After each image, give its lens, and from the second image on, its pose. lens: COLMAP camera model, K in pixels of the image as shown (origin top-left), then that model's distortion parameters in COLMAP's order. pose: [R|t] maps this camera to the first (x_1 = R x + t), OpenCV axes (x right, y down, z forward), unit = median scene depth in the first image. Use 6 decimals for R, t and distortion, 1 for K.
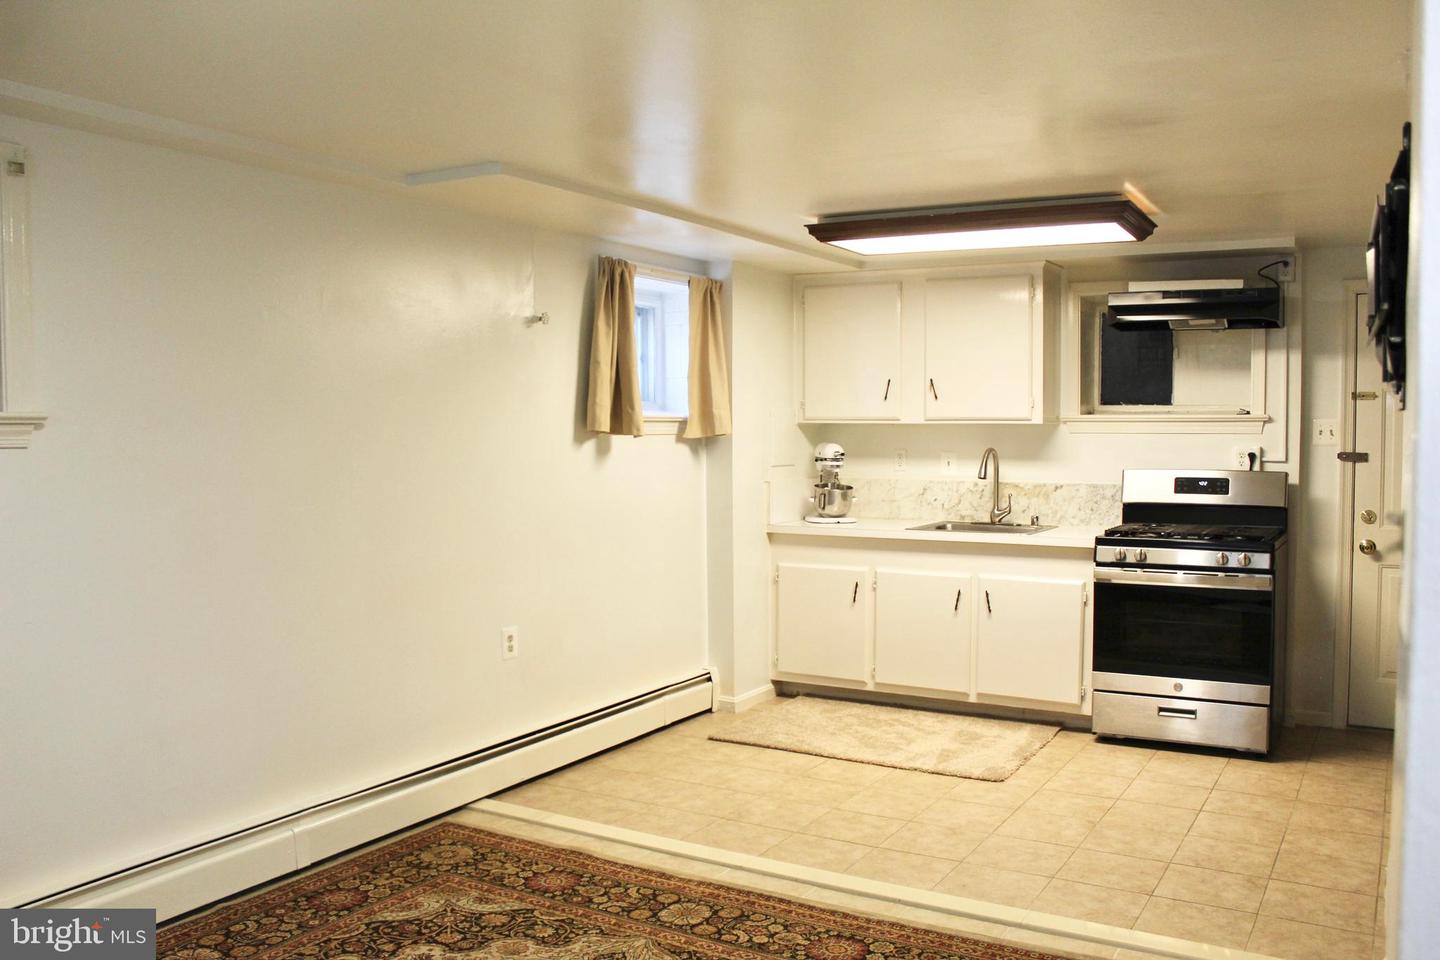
lens RADIAL K [[1204.3, 0, 716.5], [0, 1204.3, 480.3], [0, 0, 1]] dist [-0.166020, 0.137918]
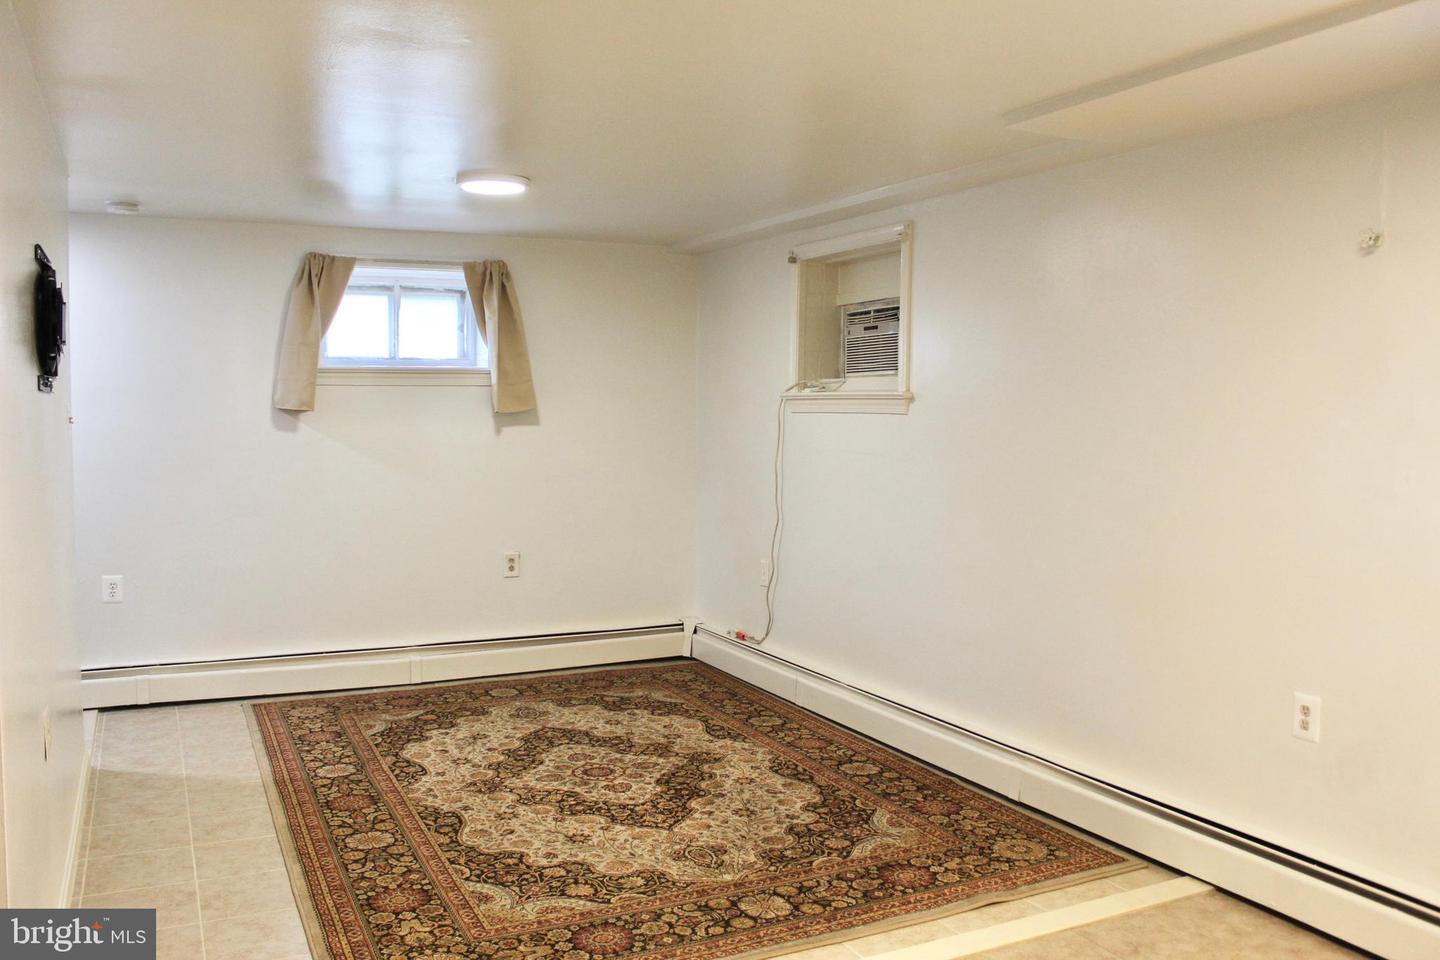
lens RADIAL K [[1204.3, 0, 716.5], [0, 1204.3, 480.3], [0, 0, 1]] dist [-0.166020, 0.137918]
pose [[-0.552549, 0.051856, -0.831866, 0.628881], [-0.039124, 0.995349, 0.088035, -0.052537], [0.832562, 0.081189, -0.547950, 1.175089]]
